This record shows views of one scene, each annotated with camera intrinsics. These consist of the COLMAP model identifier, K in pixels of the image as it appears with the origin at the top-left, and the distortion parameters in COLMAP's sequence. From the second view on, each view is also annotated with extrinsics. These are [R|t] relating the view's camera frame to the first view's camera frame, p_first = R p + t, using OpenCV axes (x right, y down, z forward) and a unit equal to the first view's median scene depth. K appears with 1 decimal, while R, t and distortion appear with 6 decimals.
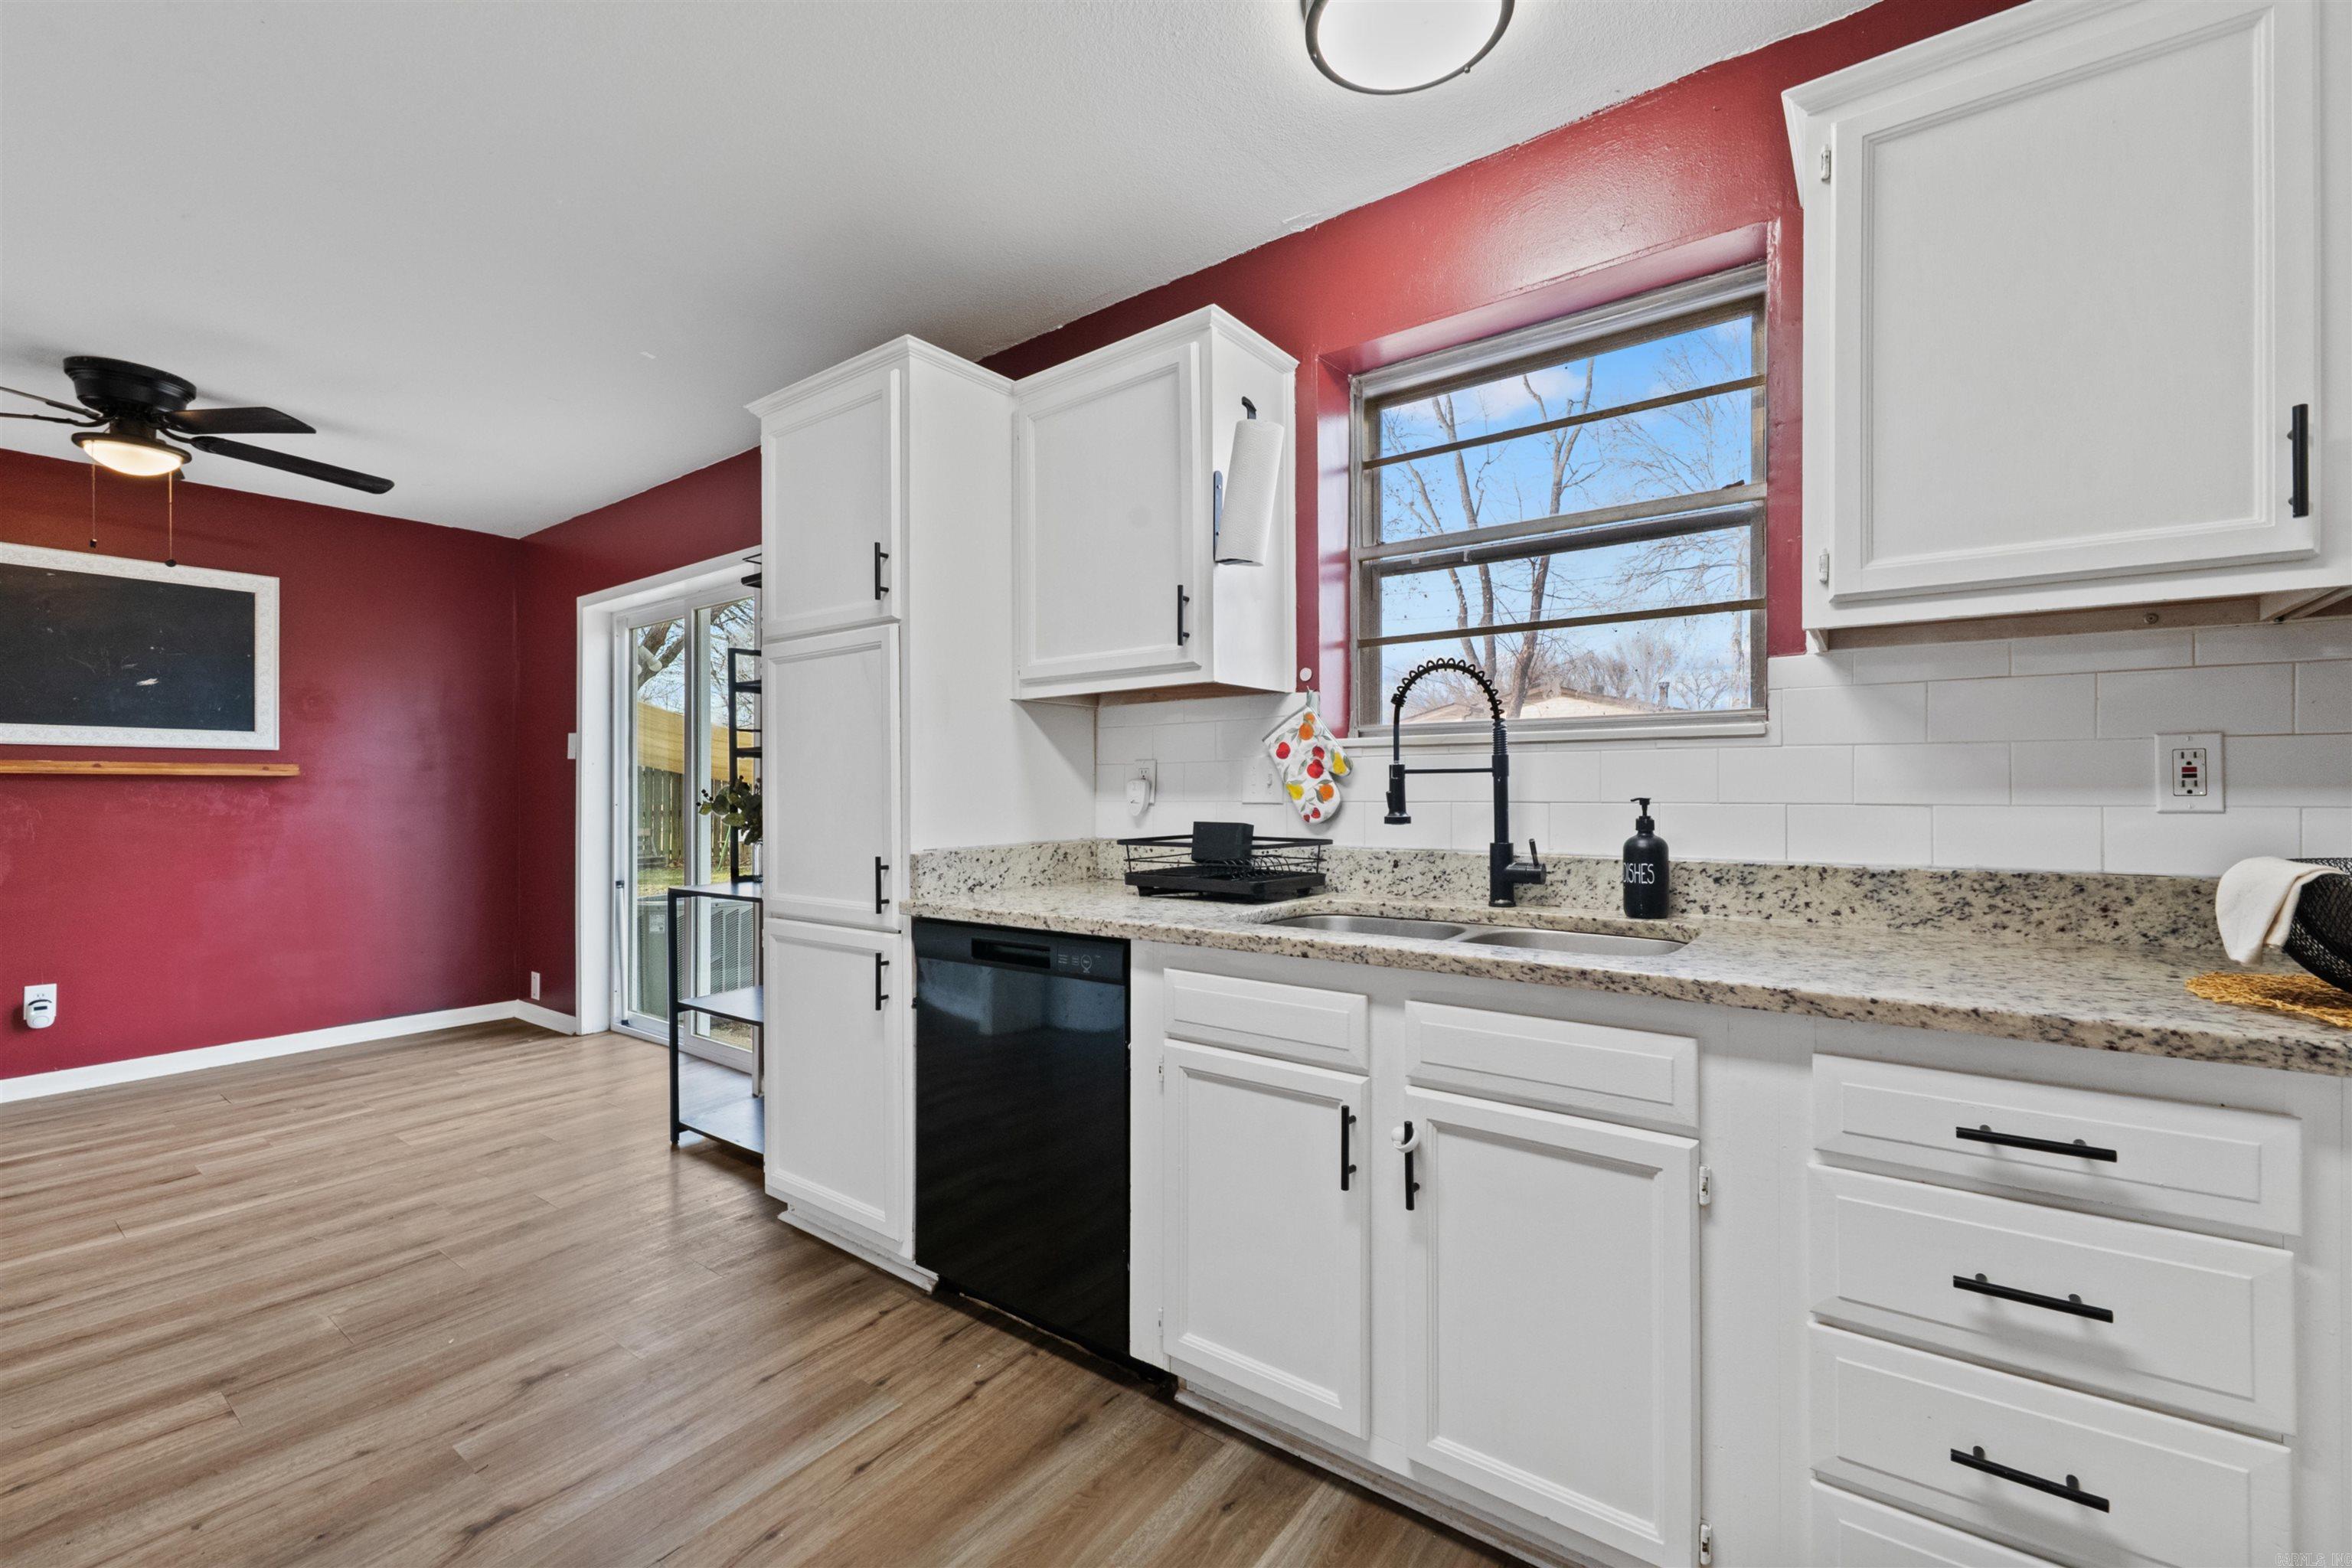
lens RADIAL K [[962.7, 0, 1191.2], [0, 962.7, 788.4], [0, 0, 1]] dist [0.004619, -0.003452]
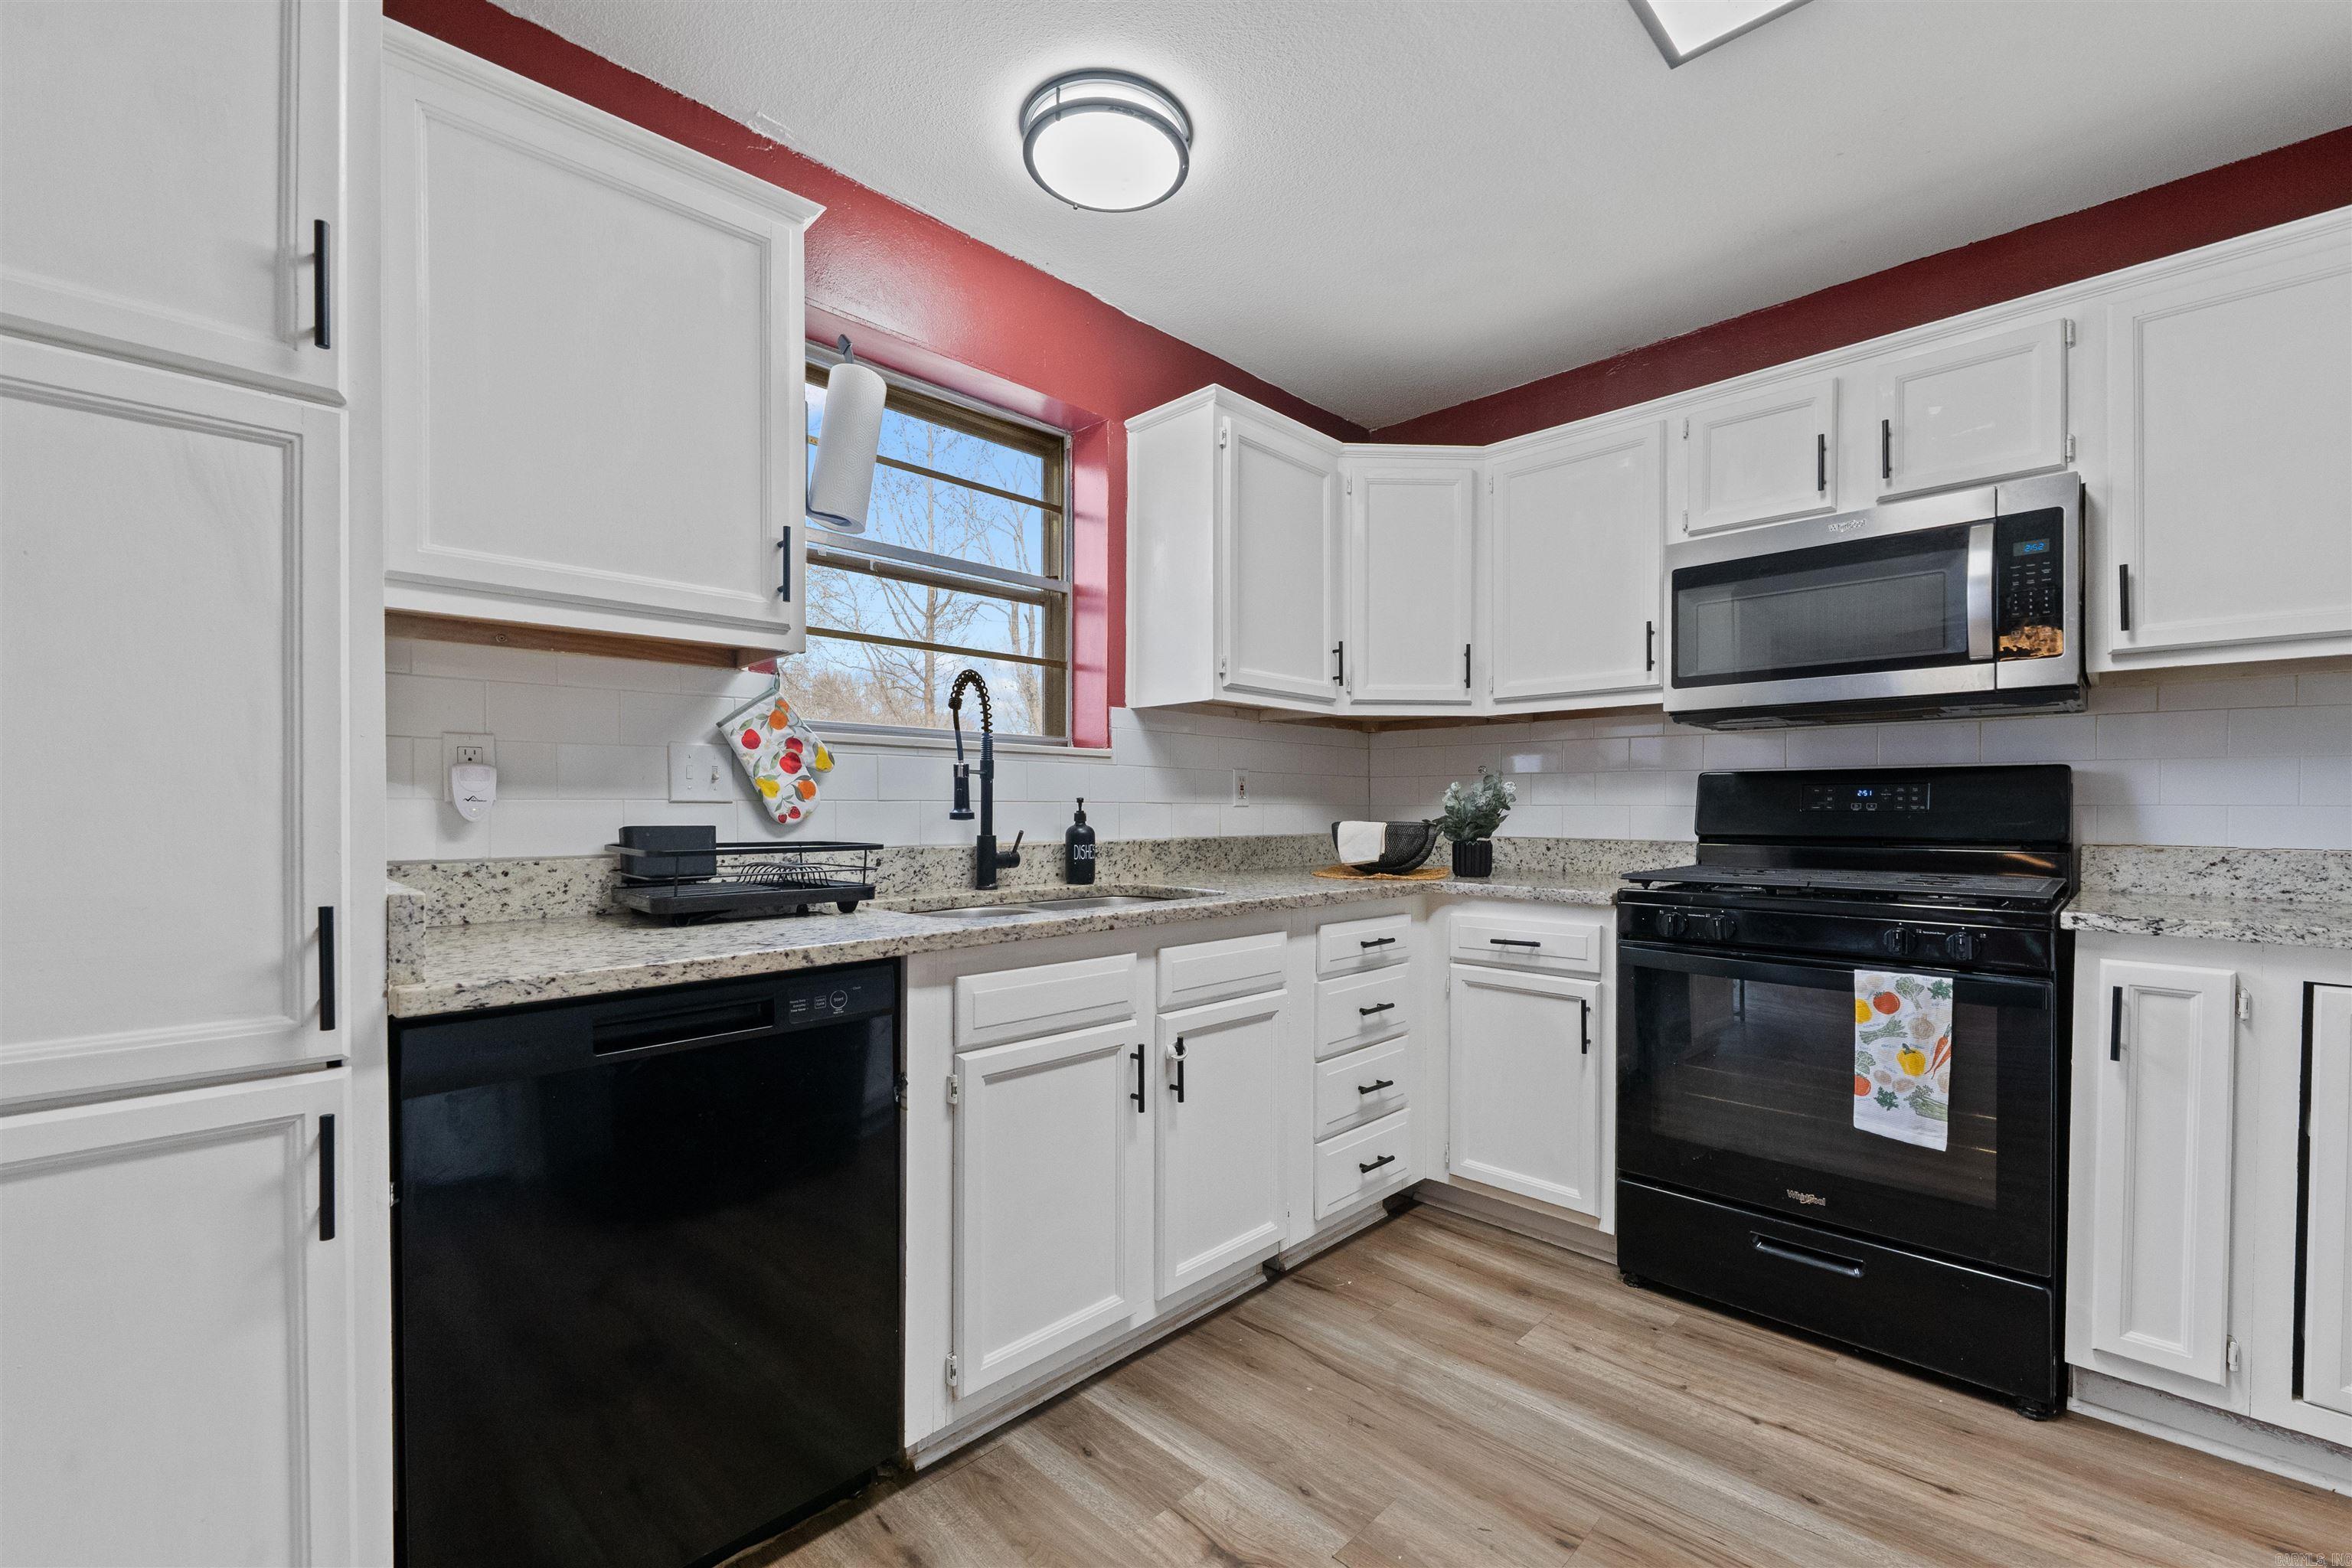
lens RADIAL K [[962.7, 0, 1197.4], [0, 962.7, 808.7], [0, 0, 1]] dist [0.004619, -0.003452]
pose [[0.145407, 0.002769, 0.989368, -0.692399], [-0.004442, 0.999988, -0.002145, 0.021963], [-0.989362, -0.004083, 0.145417, 0.500240]]
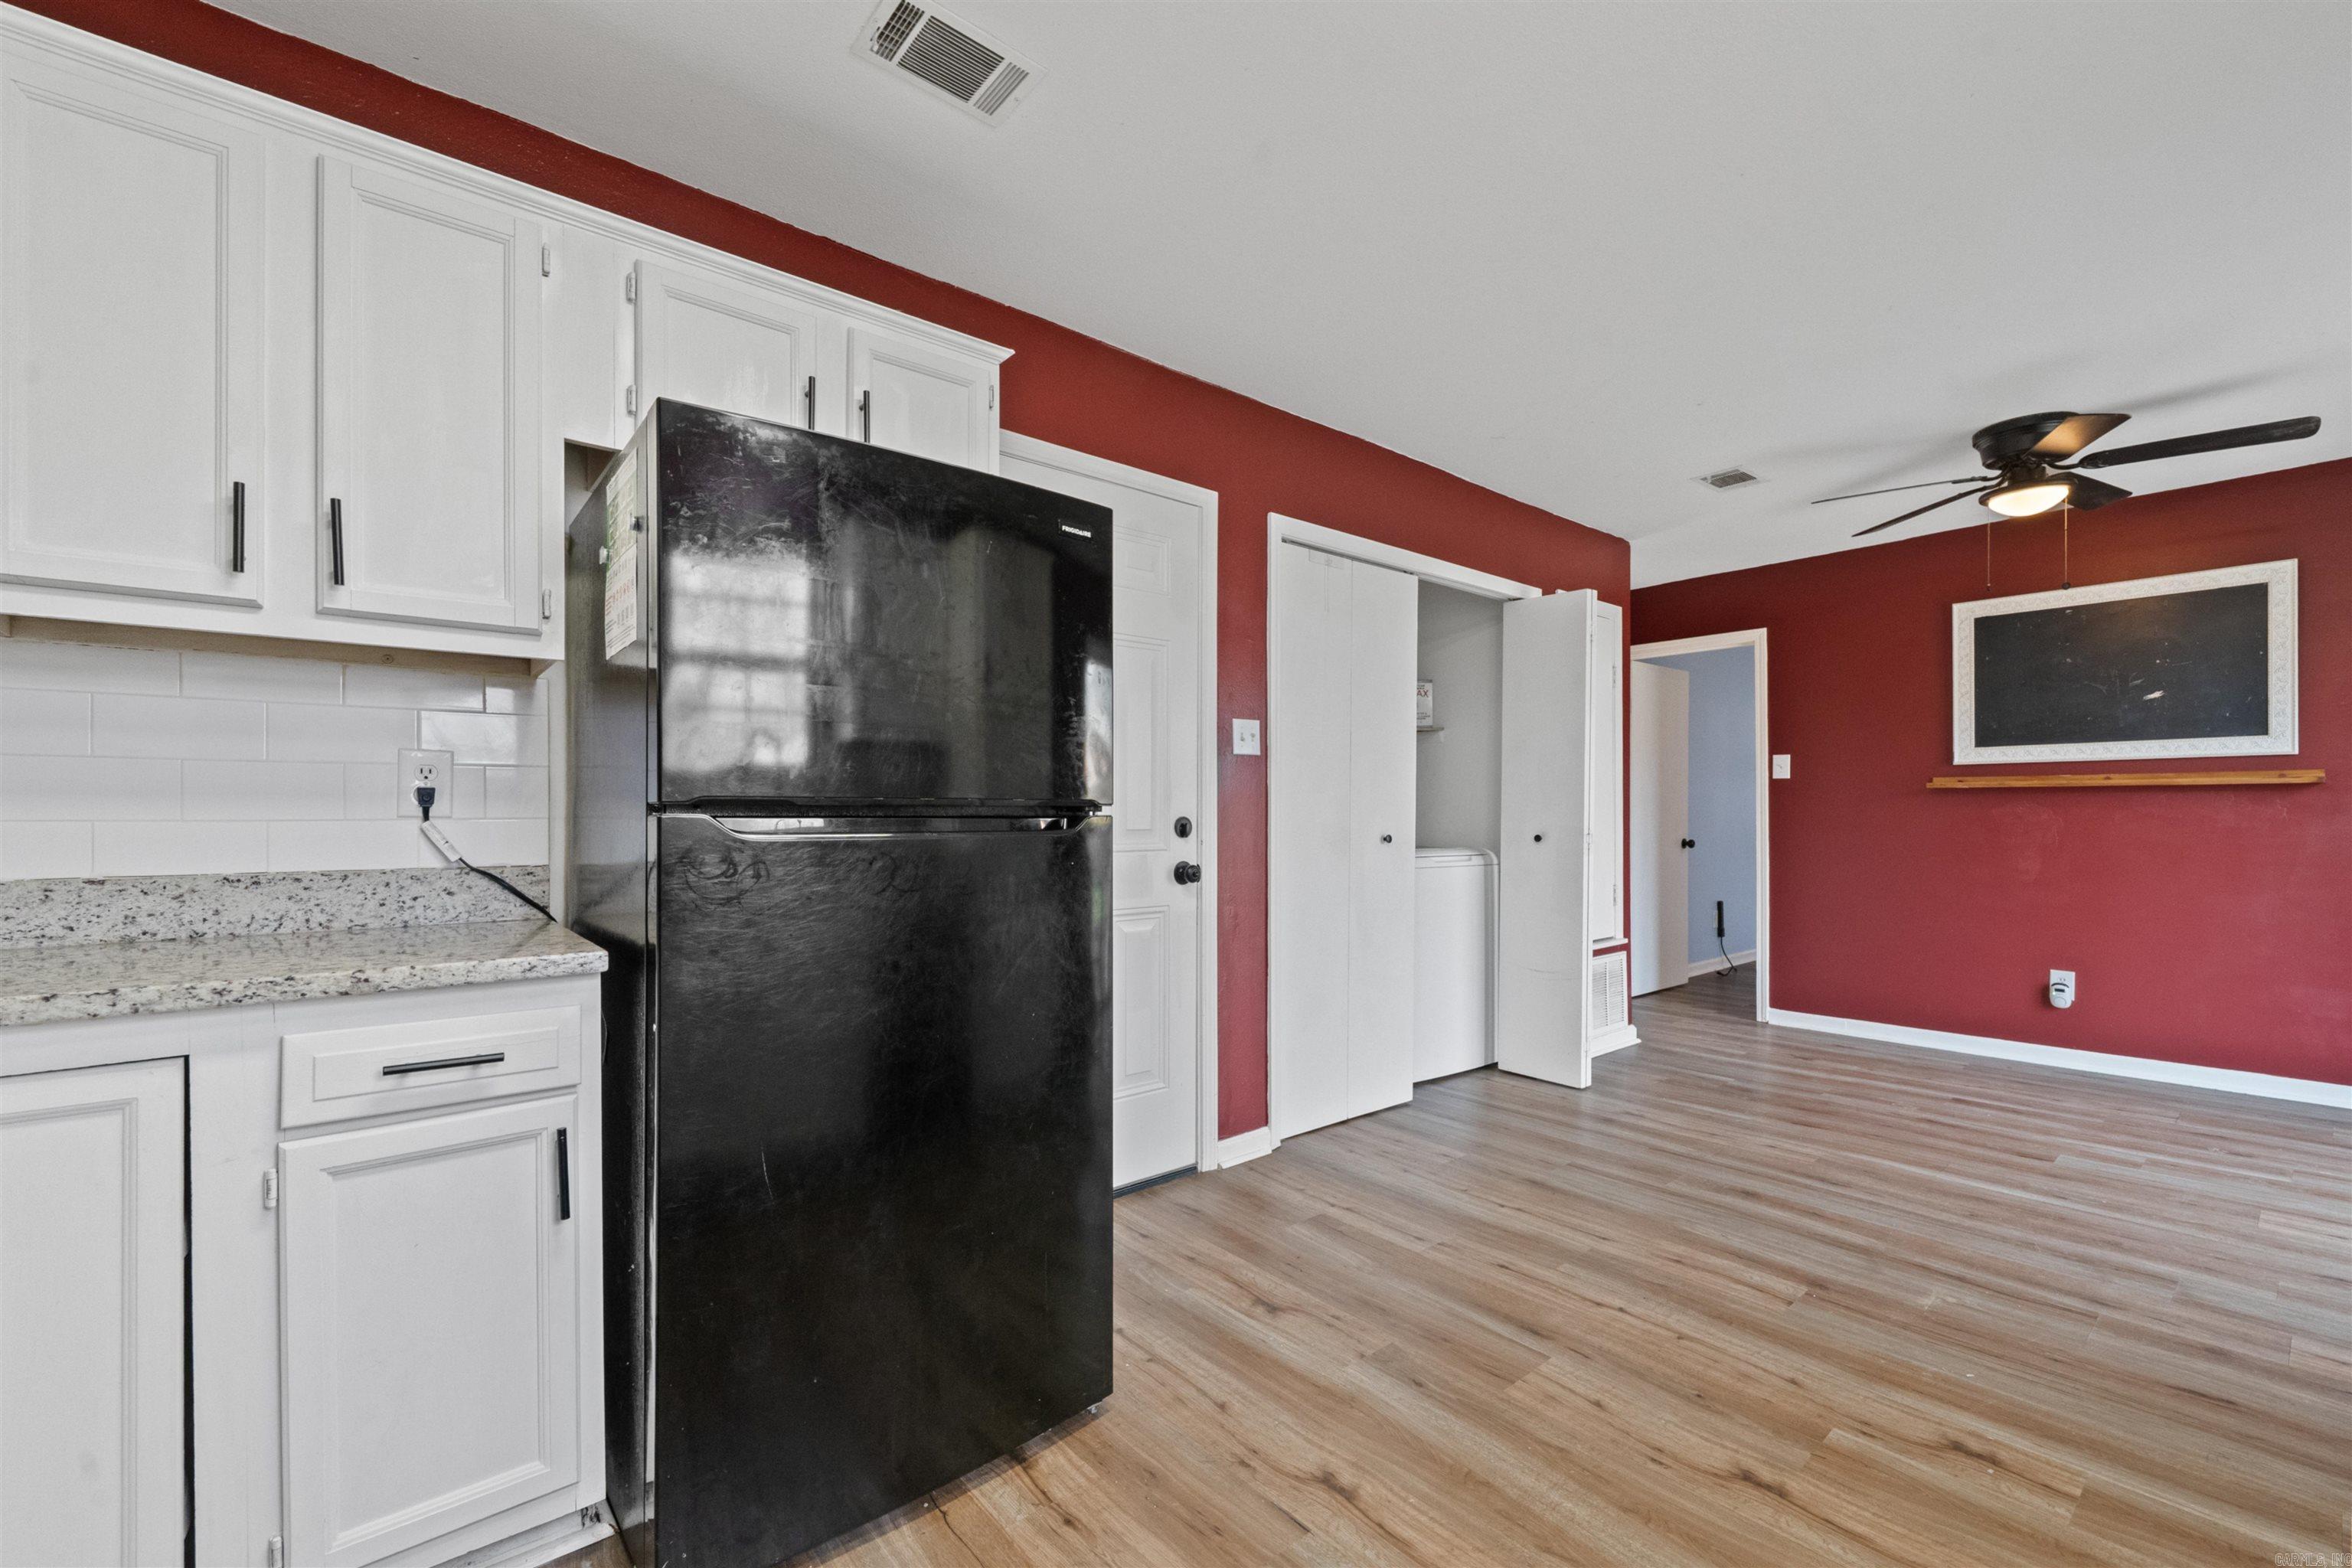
lens RADIAL K [[962.7, 0, 1167.9], [0, 962.7, 795.2], [0, 0, 1]] dist [0.004619, -0.003452]
pose [[-0.253104, -0.015334, -0.967318, 0.324648], [0.005286, 0.999838, -0.017233, 0.015669], [0.967425, -0.009475, -0.252981, 0.444419]]
